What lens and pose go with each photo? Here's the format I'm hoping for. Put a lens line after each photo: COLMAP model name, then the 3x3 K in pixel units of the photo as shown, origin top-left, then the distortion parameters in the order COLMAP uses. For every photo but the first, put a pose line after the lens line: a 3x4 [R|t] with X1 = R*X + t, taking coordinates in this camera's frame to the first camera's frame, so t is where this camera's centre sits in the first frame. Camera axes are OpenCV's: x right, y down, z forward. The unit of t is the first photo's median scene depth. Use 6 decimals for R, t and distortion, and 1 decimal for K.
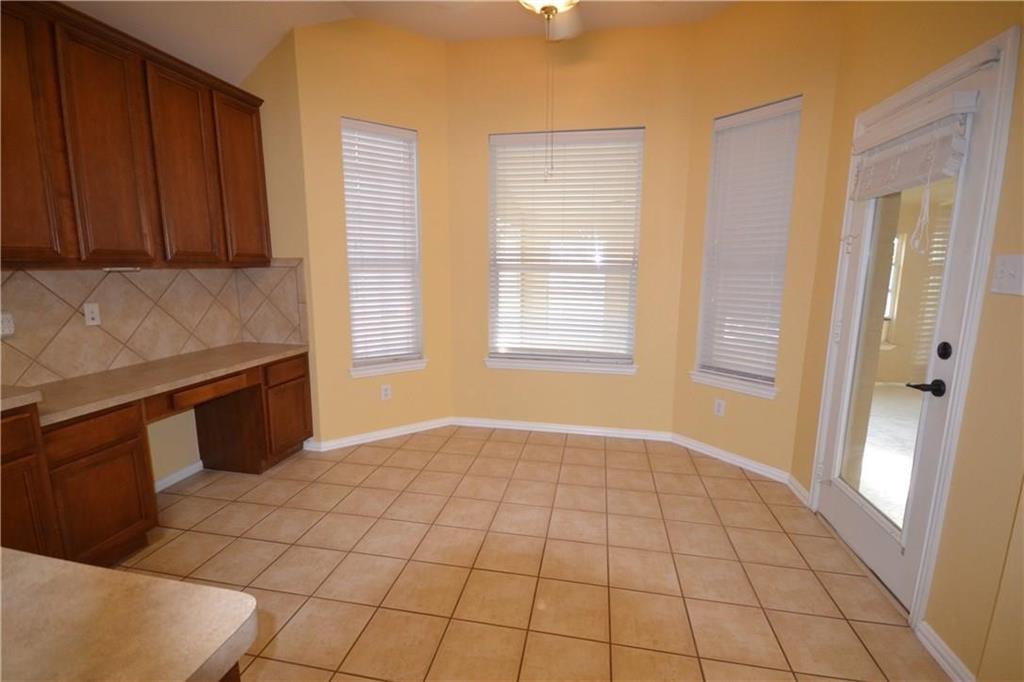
lens RADIAL K [[453.5, 0, 508.4], [0, 453.5, 342.7], [0, 0, 1]] dist [-0.002062, -0.000949]
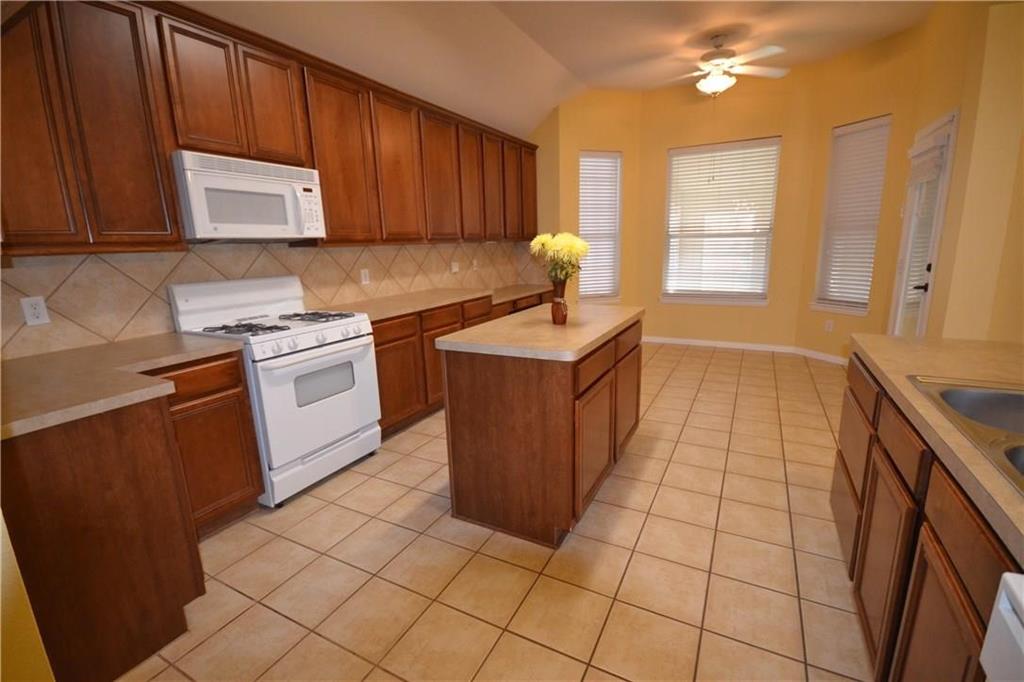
lens RADIAL K [[453.5, 0, 508.4], [0, 453.5, 342.7], [0, 0, 1]] dist [-0.002062, -0.000949]
pose [[0.955219, 0.028651, -0.294509, -0.105178], [-0.012587, 0.998335, 0.056299, 0.141397], [0.295631, -0.050071, 0.953989, -0.790732]]
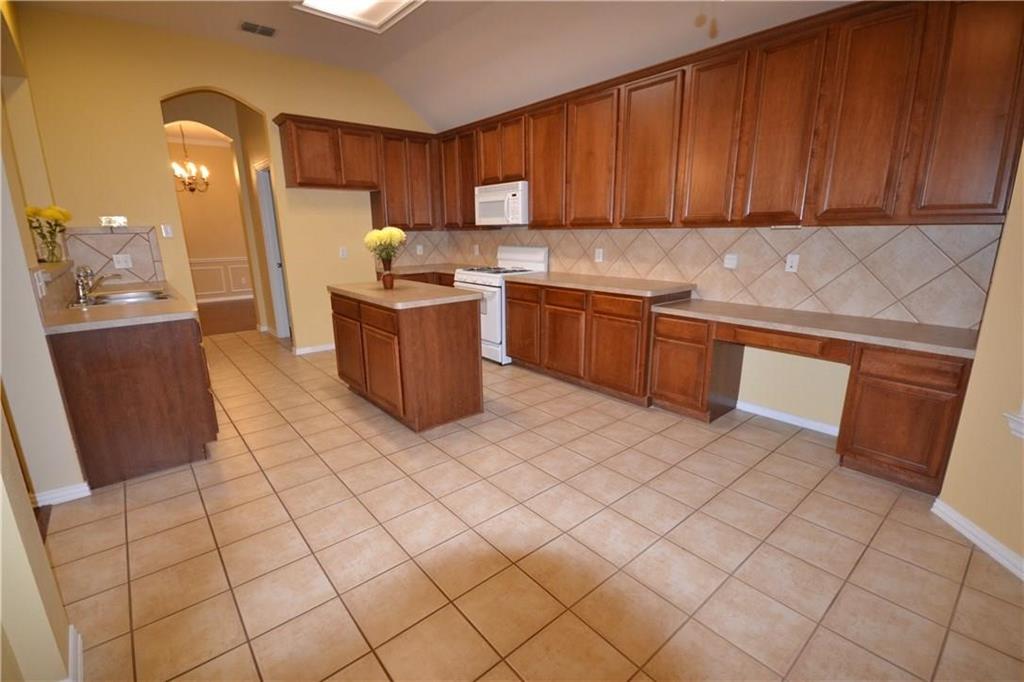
lens RADIAL K [[461.1, 0, 514.6], [0, 461.1, 339.3], [0, 0, 1]] dist [0.000938, -0.000016]
pose [[-0.624274, 0.180705, -0.760018, 0.470074], [-0.120911, 0.938805, 0.322531, -0.147262], [0.771791, 0.293242, -0.564222, 0.941900]]
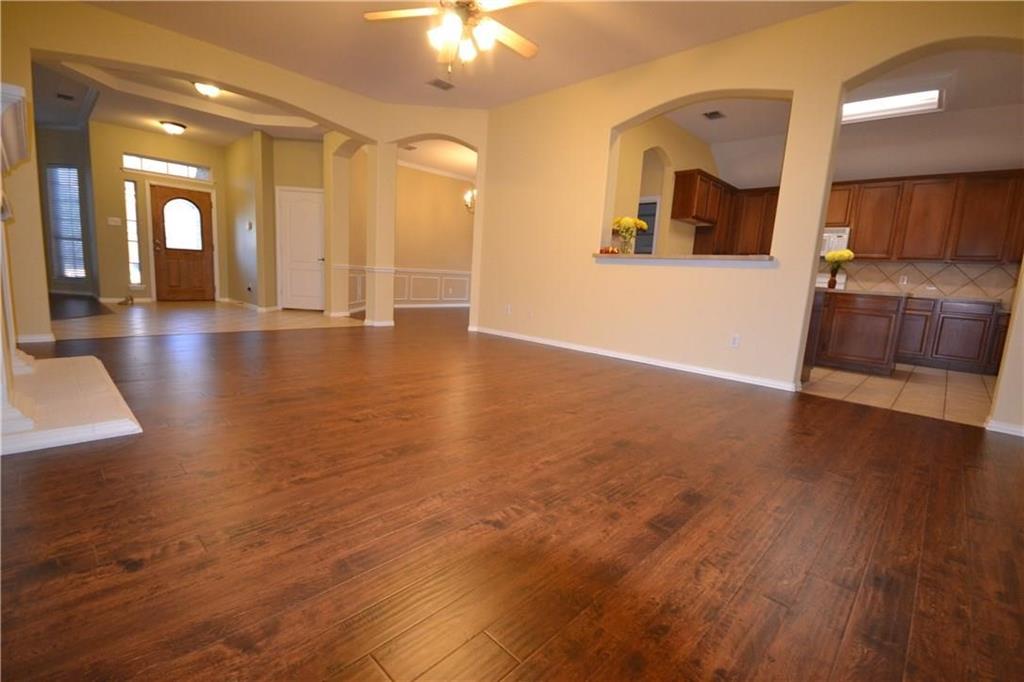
lens RADIAL K [[453.5, 0, 508.4], [0, 453.5, 342.7], [0, 0, 1]] dist [-0.002062, -0.000949]
pose [[-0.545665, 0.133357, -0.827324, 1.923040], [-0.177041, 0.946628, 0.269355, 0.071015], [0.819089, 0.293448, -0.492932, -0.120958]]
